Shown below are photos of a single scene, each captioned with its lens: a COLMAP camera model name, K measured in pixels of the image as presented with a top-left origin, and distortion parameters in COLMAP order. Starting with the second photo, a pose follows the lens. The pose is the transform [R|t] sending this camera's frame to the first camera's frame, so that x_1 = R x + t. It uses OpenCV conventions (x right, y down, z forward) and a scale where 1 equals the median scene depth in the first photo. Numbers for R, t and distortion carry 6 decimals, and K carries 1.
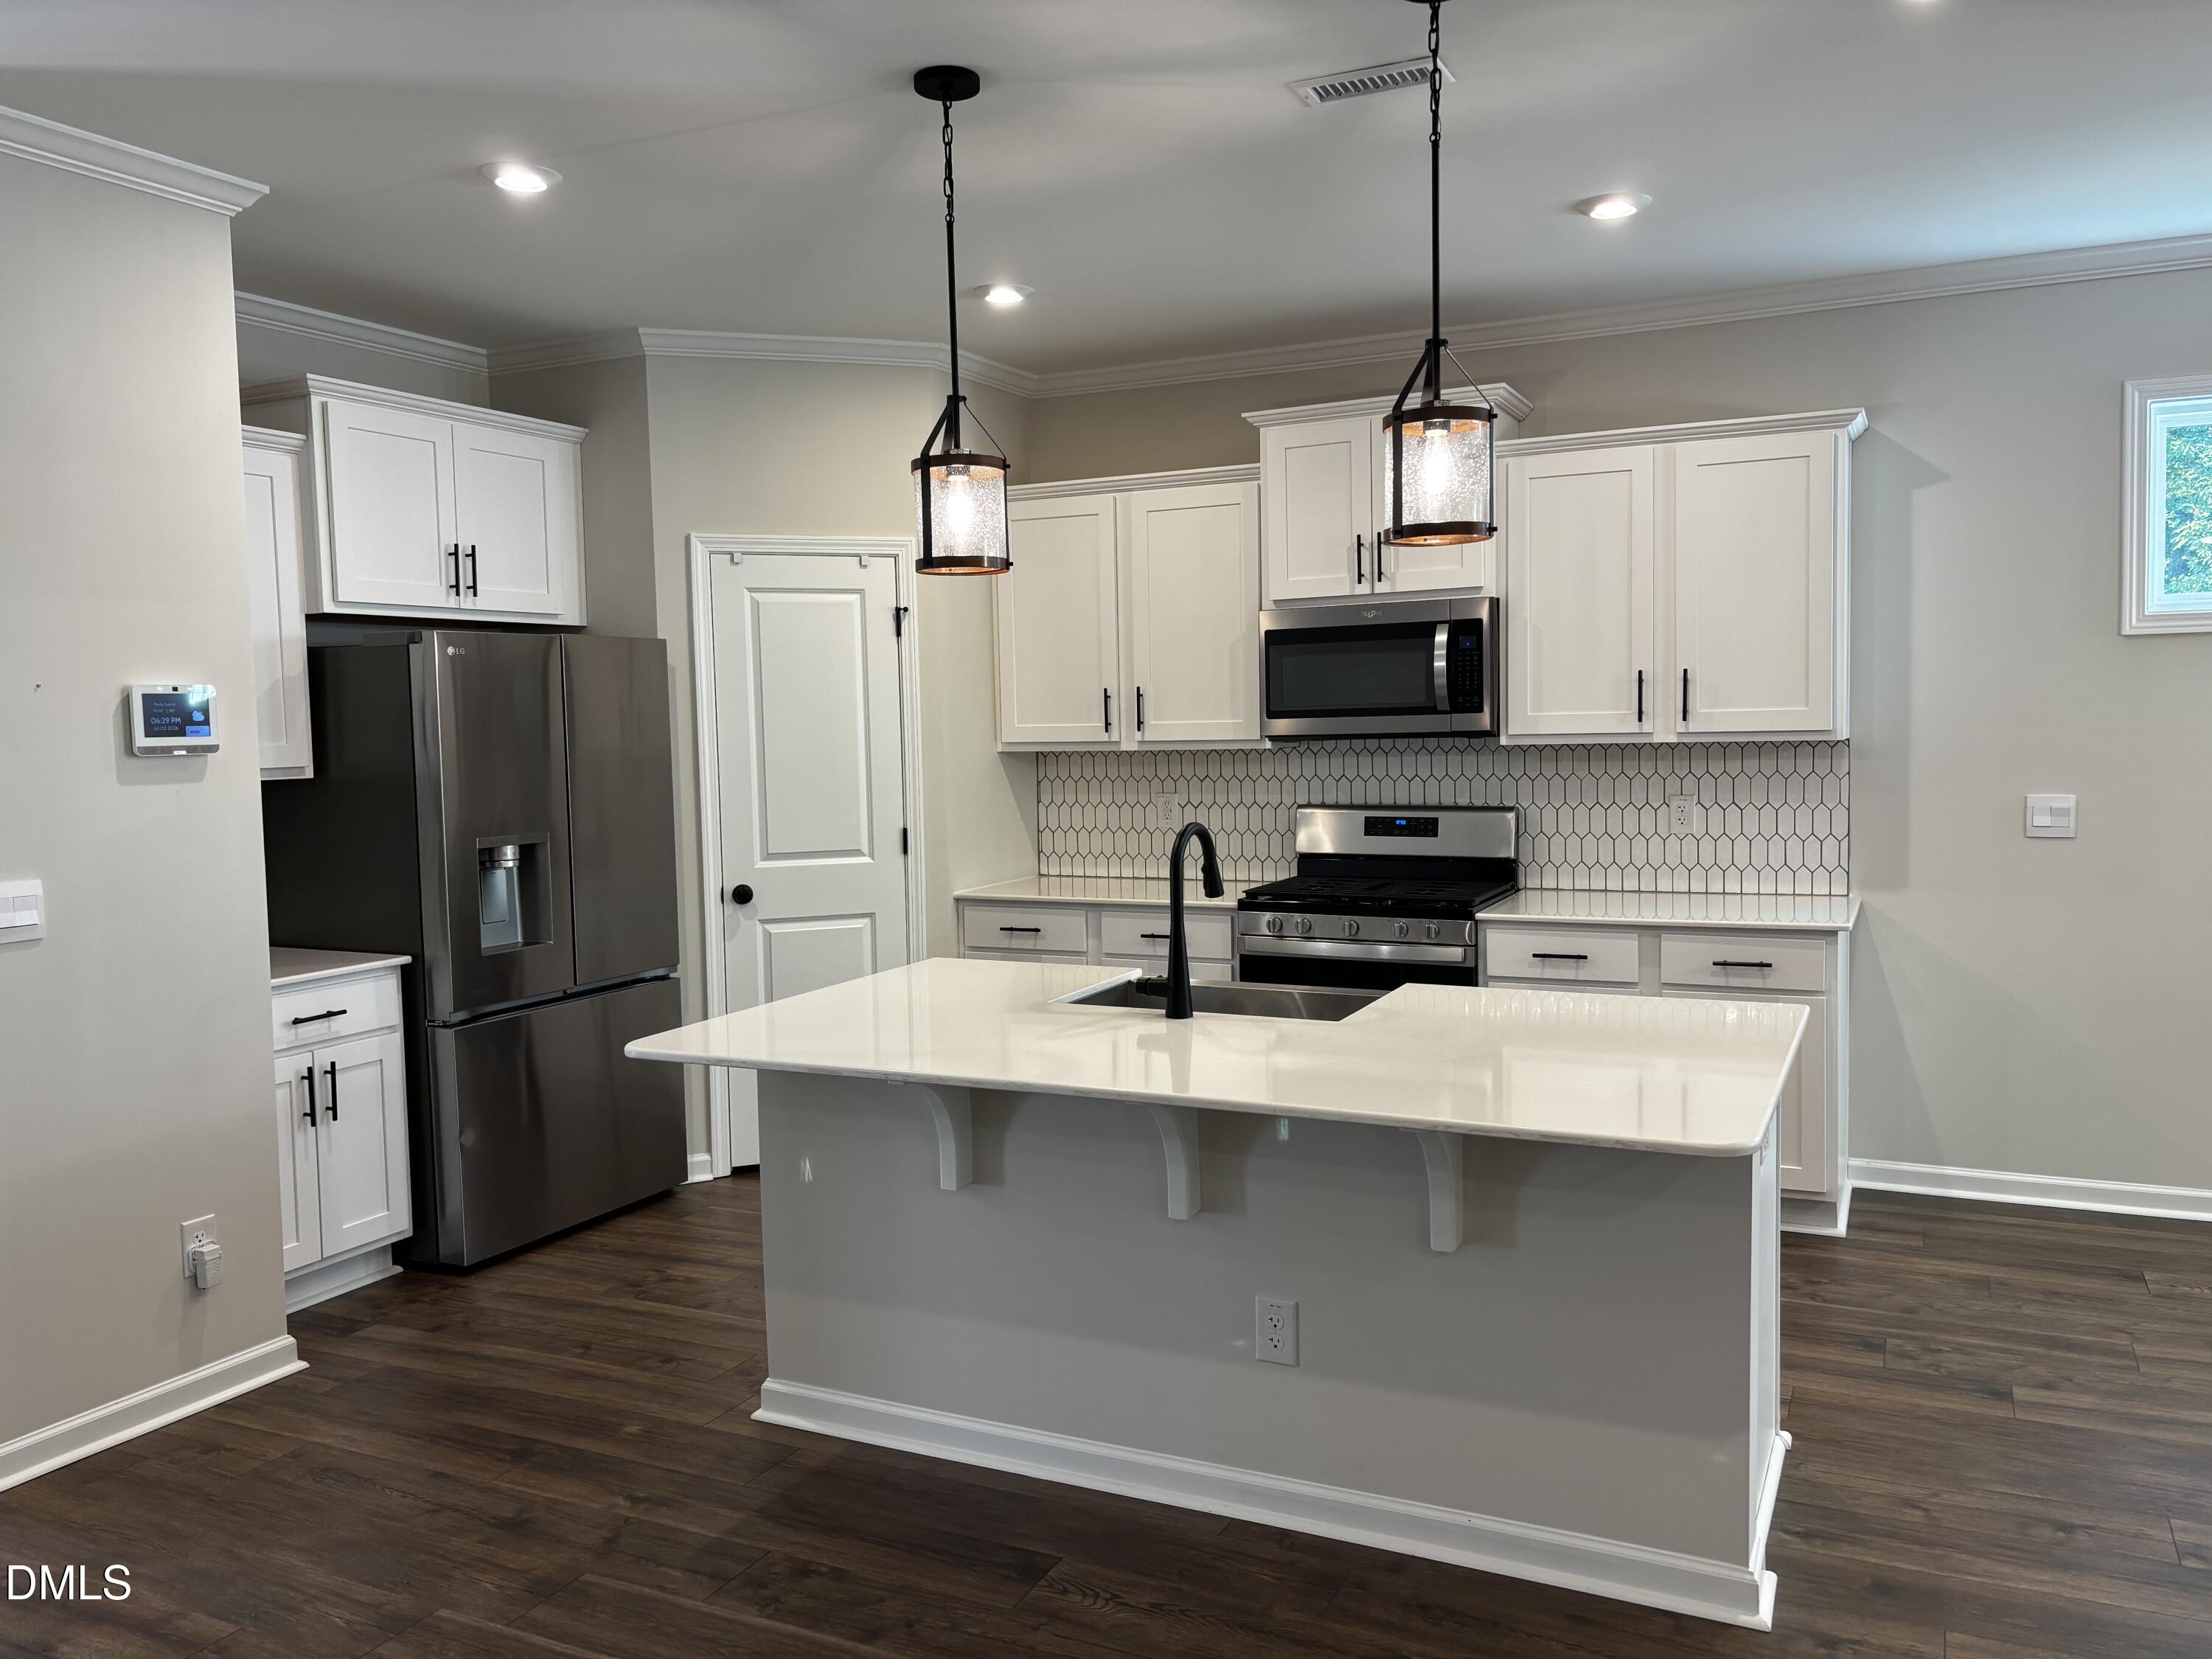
lens RADIAL K [[1682.9, 0, 1106.0], [0, 1682.9, 829.5], [0, 0, 1]] dist [0.000677, -0.000158]
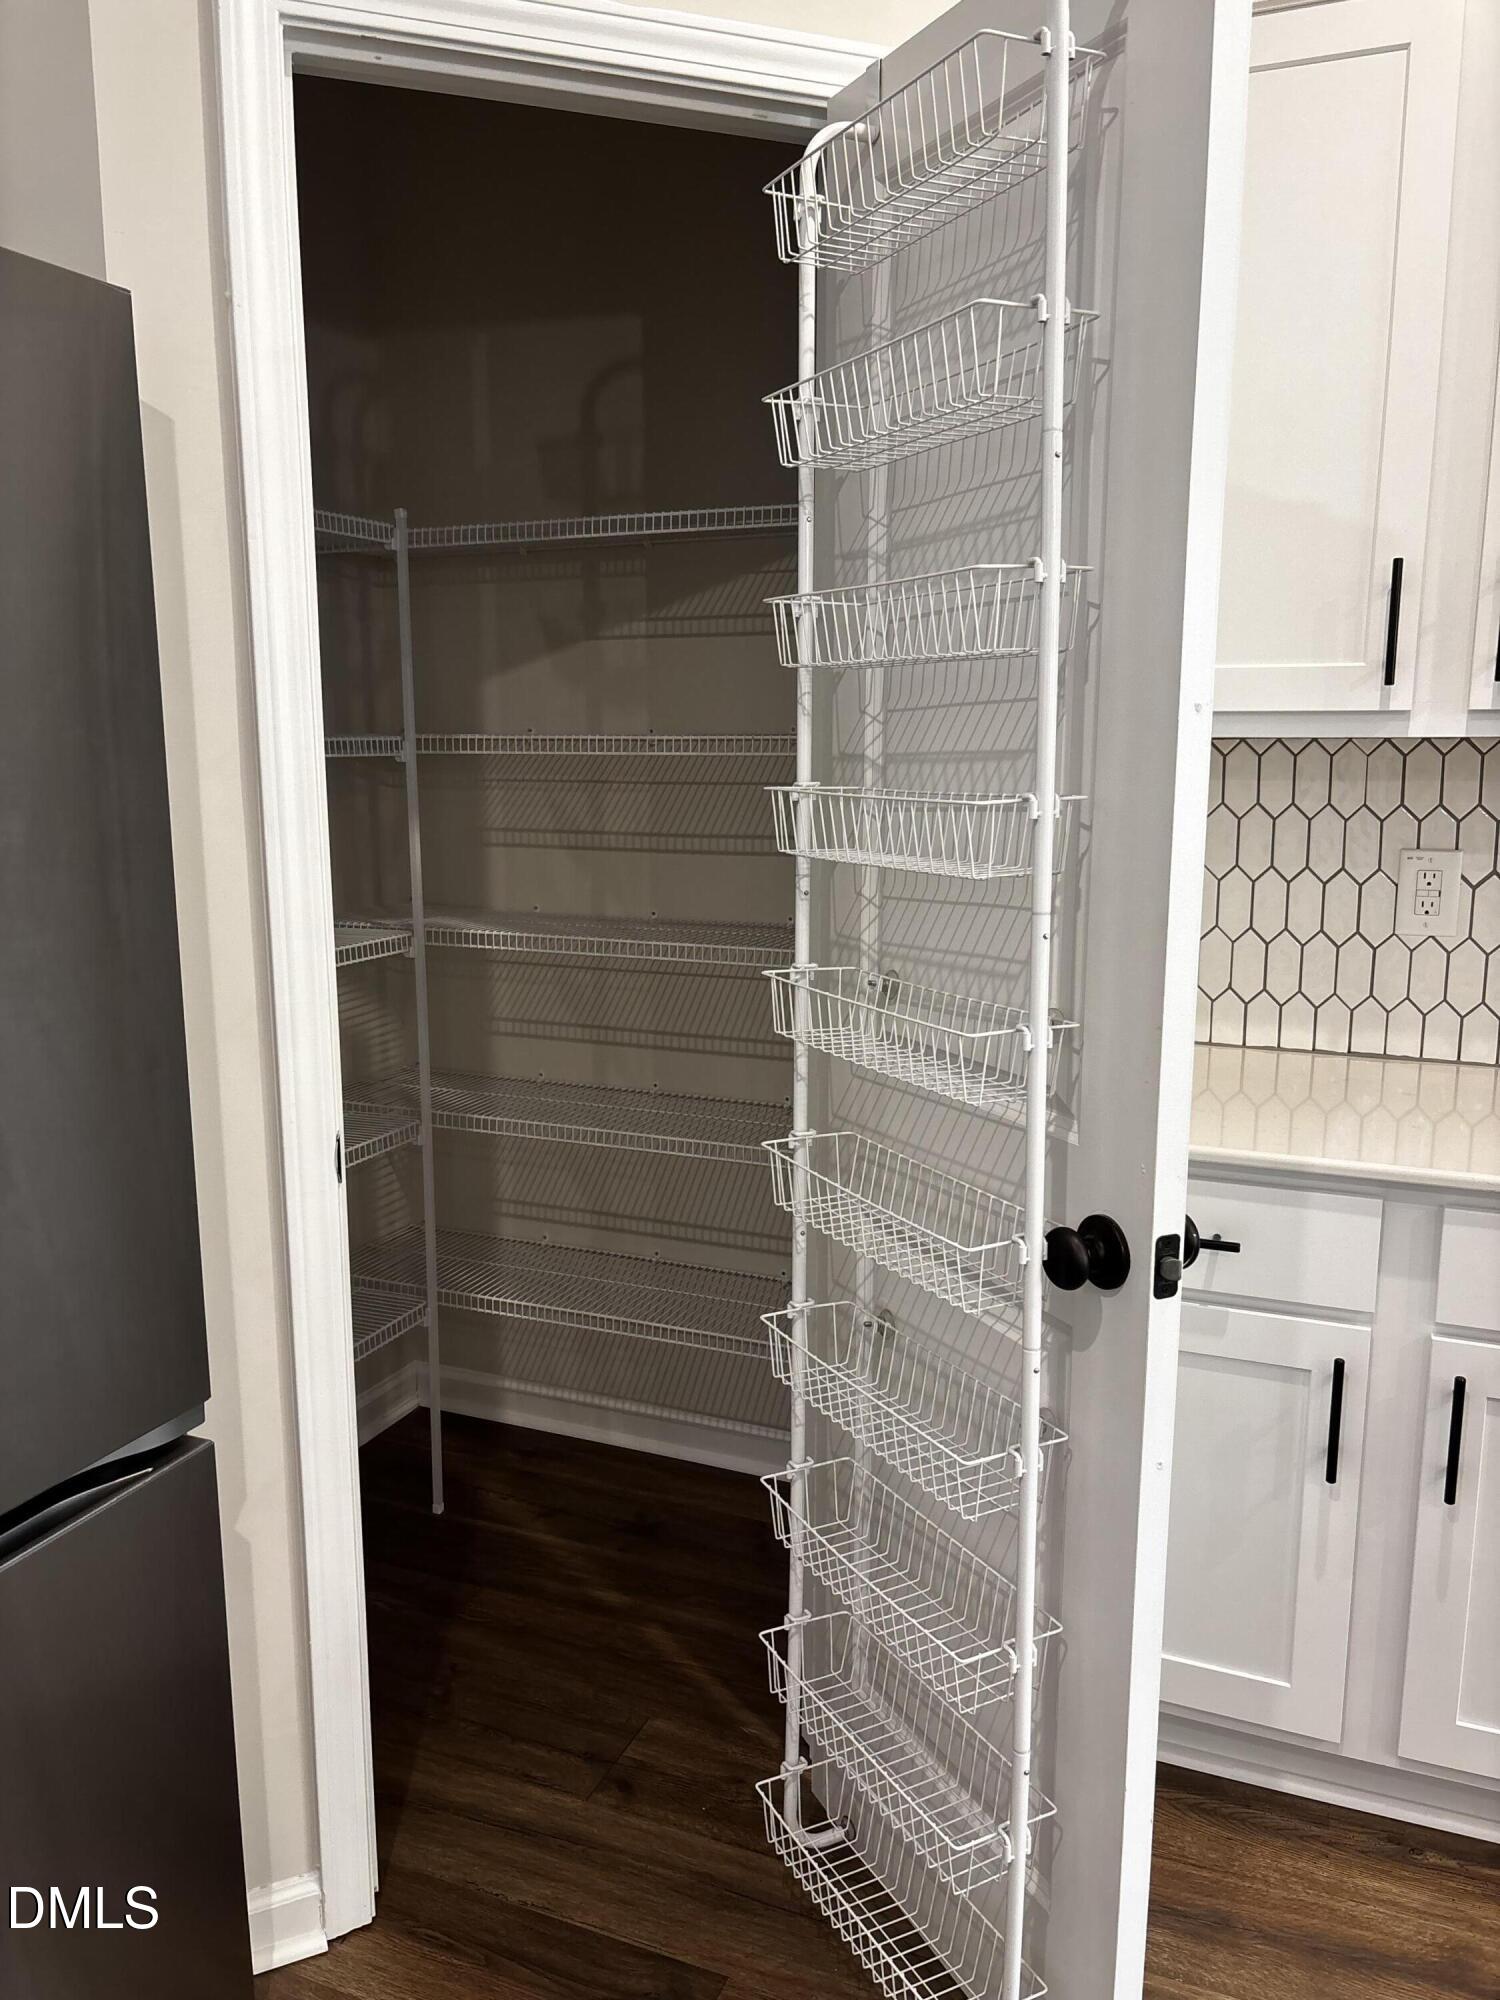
lens RADIAL K [[1521.6, 0, 750.0], [0, 1521.6, 1000.0], [0, 0, 1]] dist [0.000677, -0.000158]
pose [[0.995563, 0.002143, 0.094072, -0.179235], [-0.013180, 0.993061, 0.116863, -0.028049], [-0.093169, -0.117584, 0.988683, 0.713642]]
